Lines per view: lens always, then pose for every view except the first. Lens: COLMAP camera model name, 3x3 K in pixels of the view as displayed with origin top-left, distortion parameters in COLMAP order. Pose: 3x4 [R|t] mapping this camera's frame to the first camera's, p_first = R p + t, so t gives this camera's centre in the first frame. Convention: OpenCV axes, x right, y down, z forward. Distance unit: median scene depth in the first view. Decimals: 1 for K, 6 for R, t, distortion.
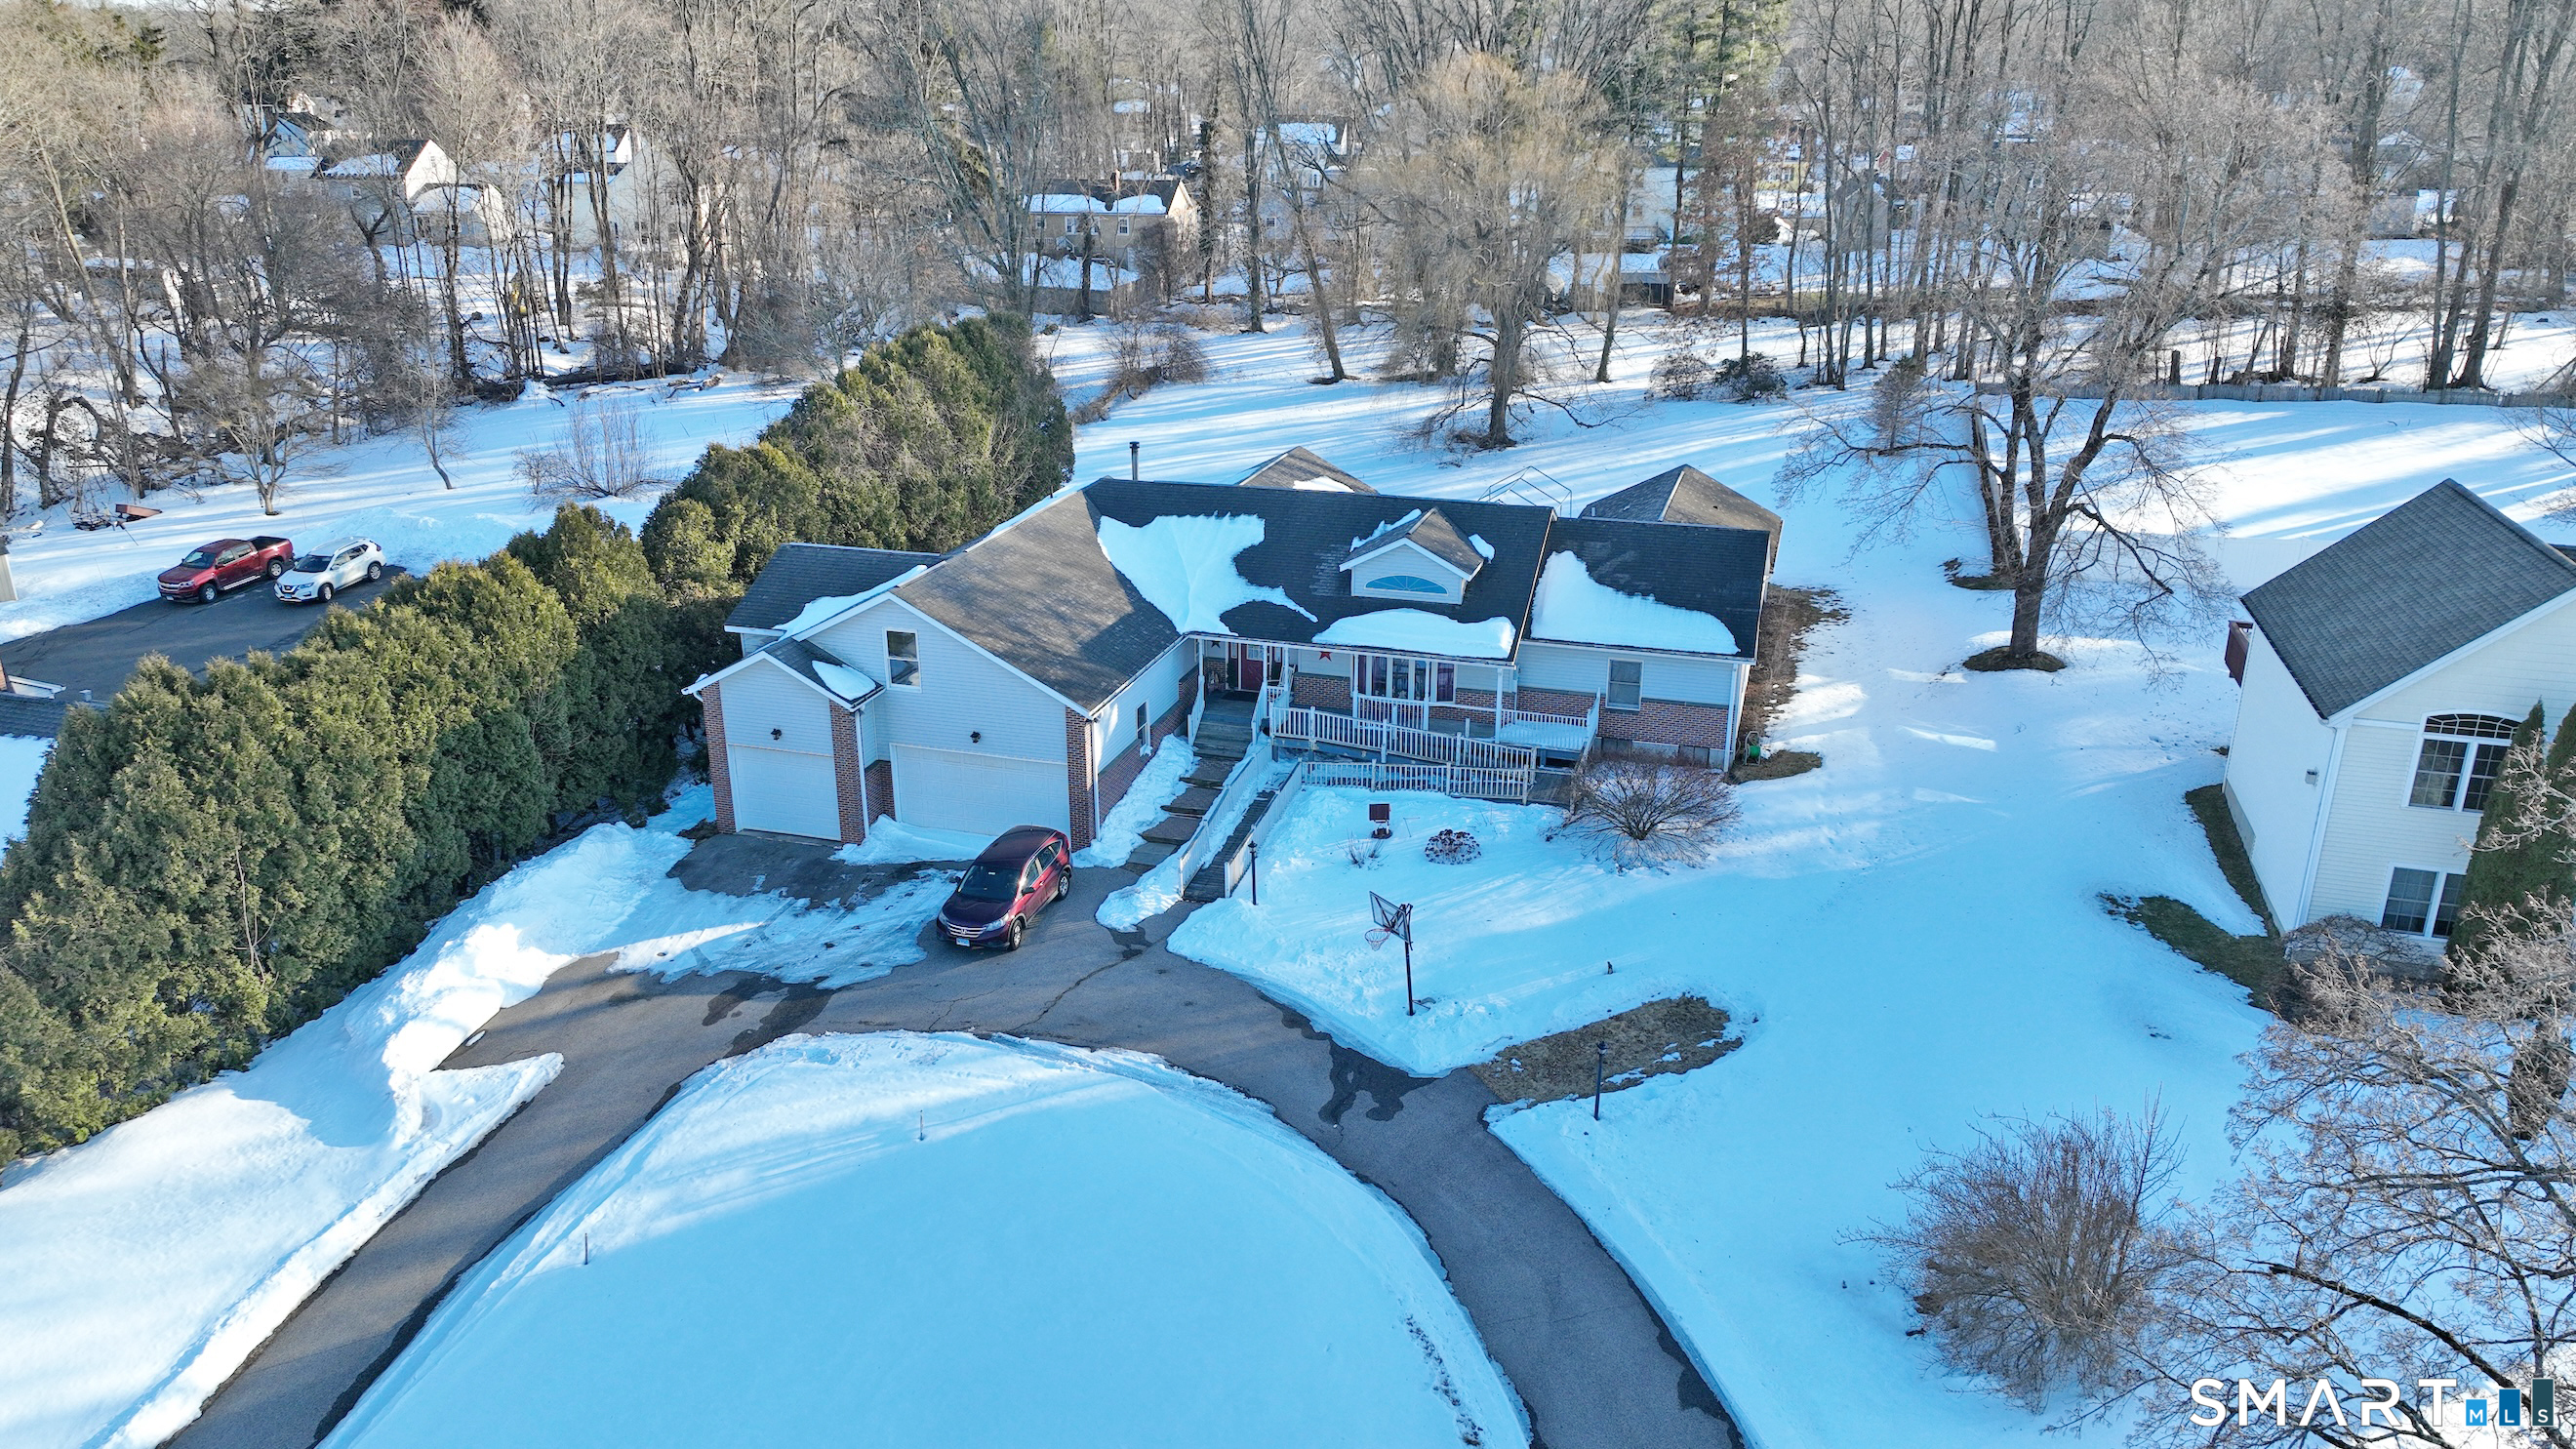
lens RADIAL K [[1816.7, 0, 1288.0], [0, 1816.7, 724.5], [0, 0, 1]] dist [0.003203, 0.004554]
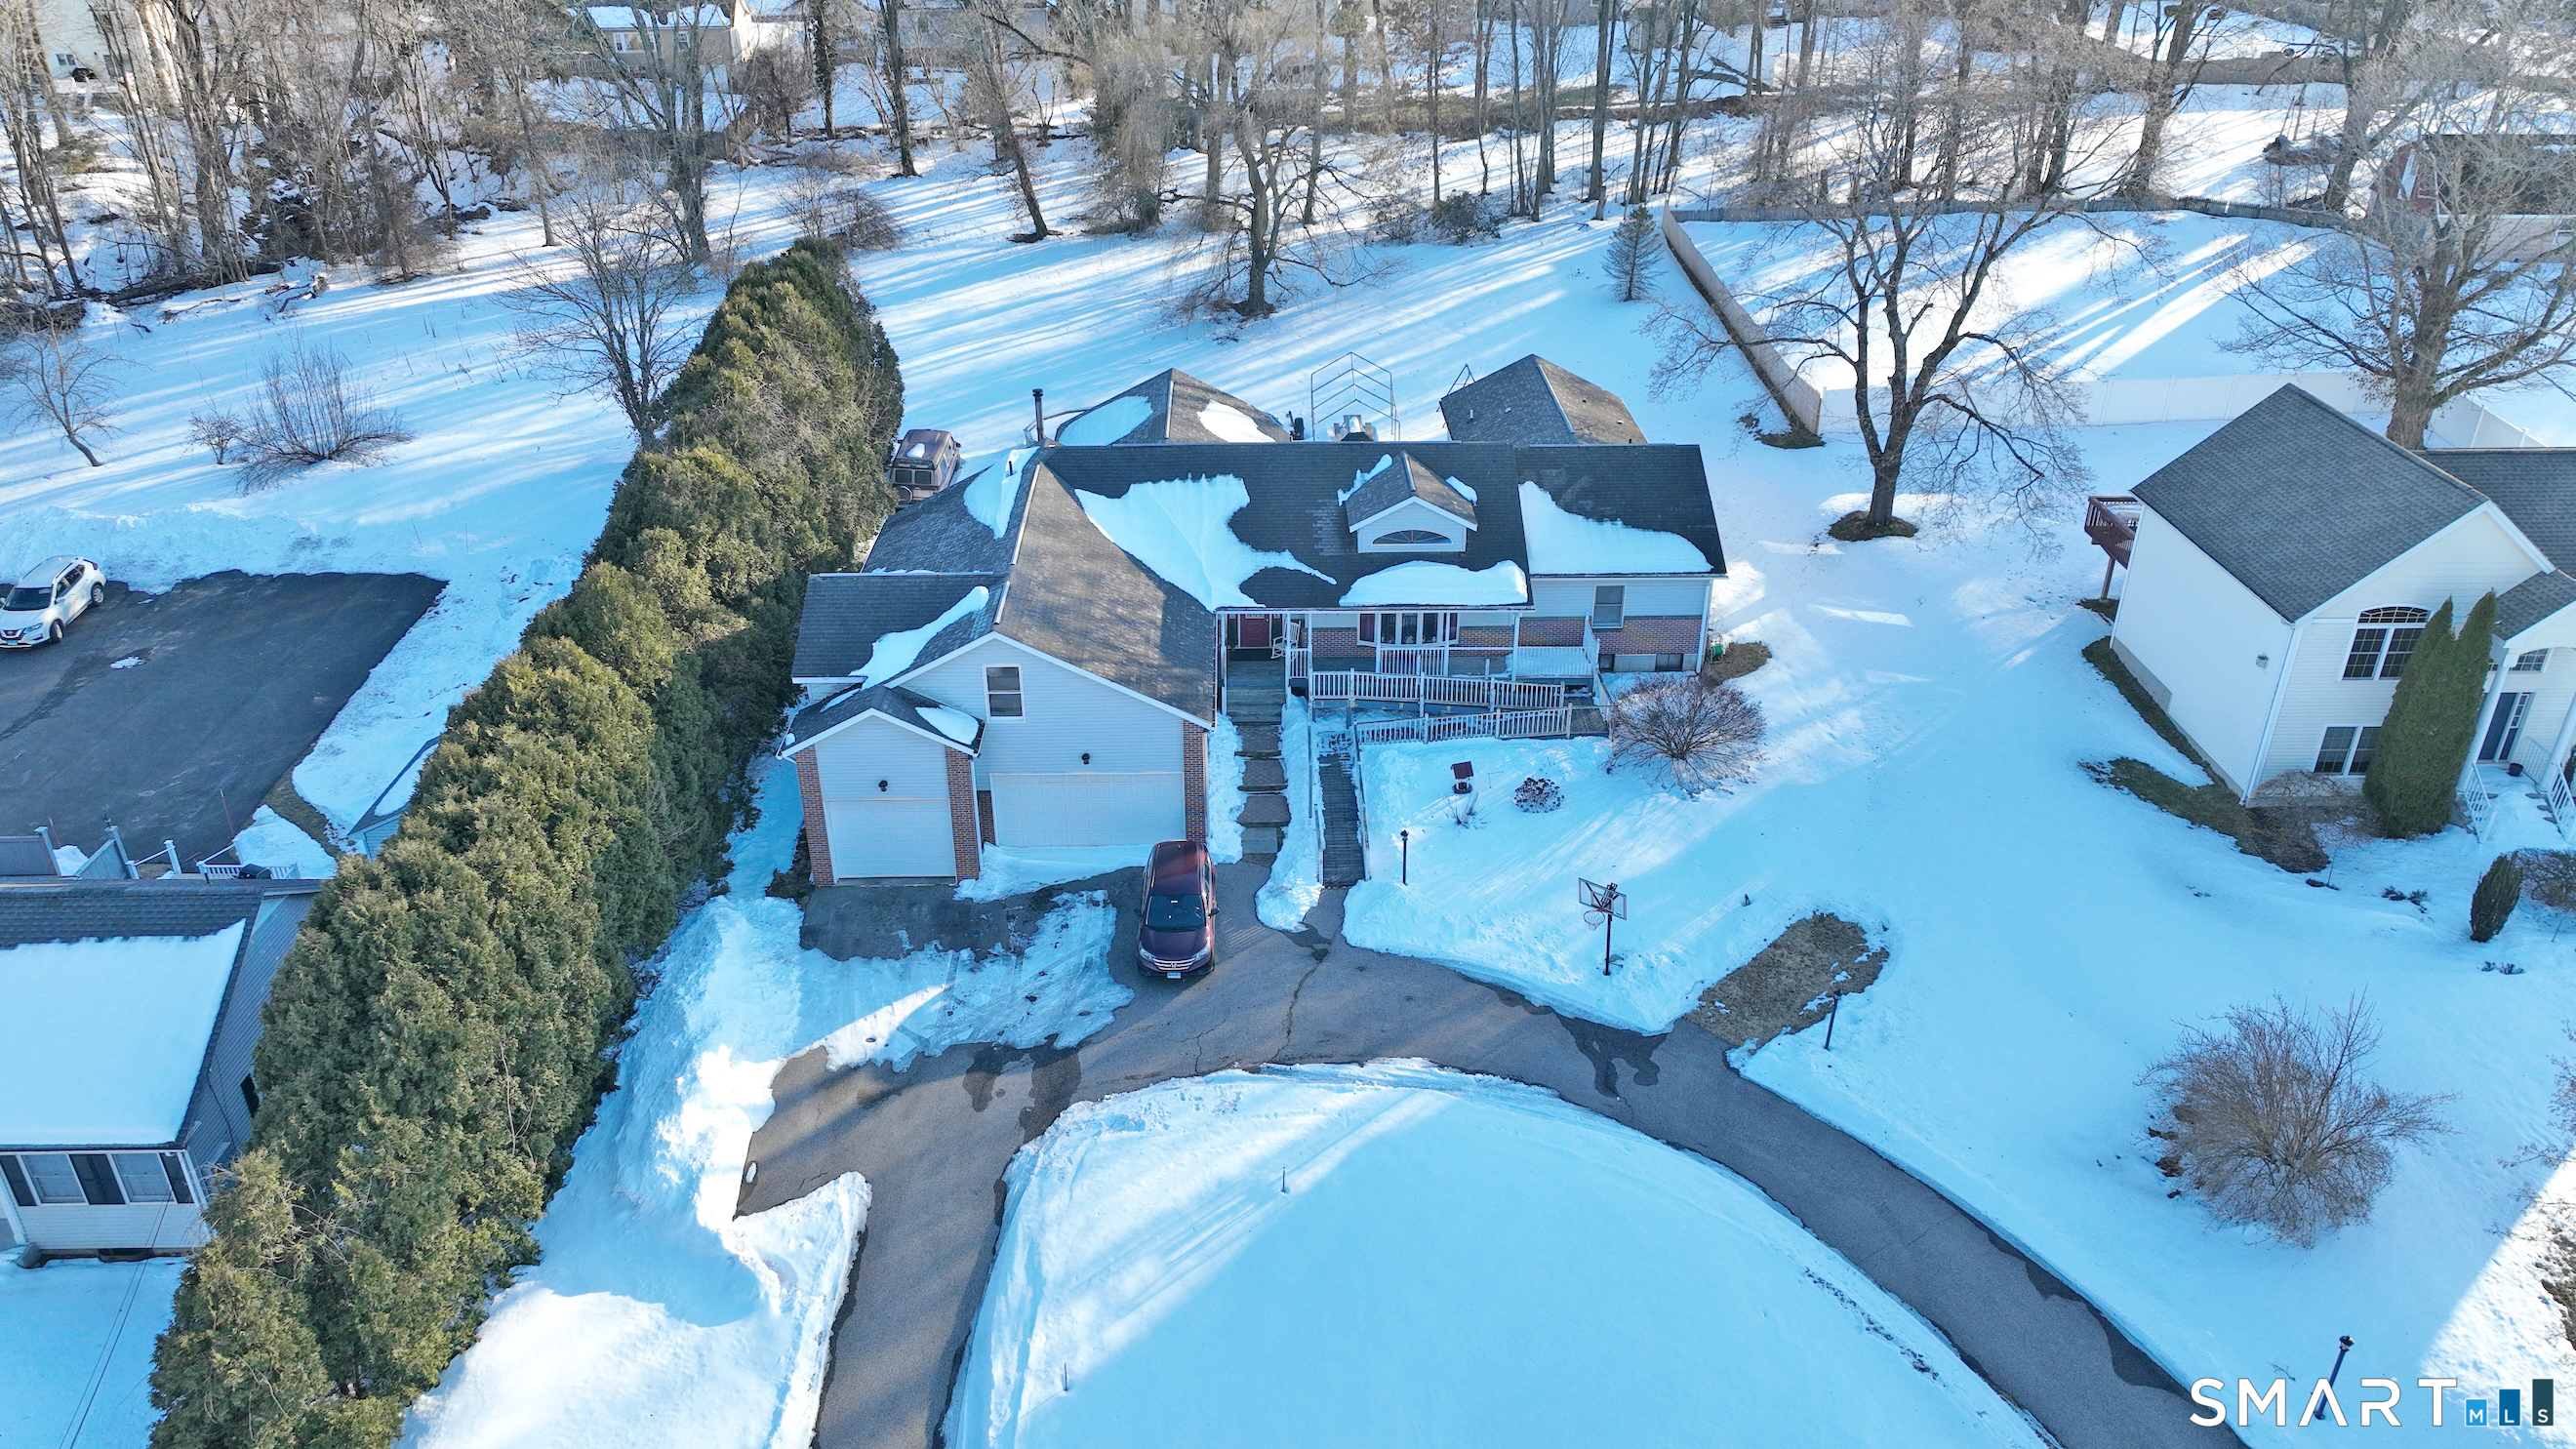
lens RADIAL K [[1816.7, 0, 1288.0], [0, 1816.7, 724.5], [0, 0, 1]] dist [0.003203, 0.004554]
pose [[0.949692, -0.147087, 0.276496, -0.335905], [0.106145, 0.981768, 0.157688, -0.156408], [-0.294649, -0.120407, 0.947990, 0.009878]]
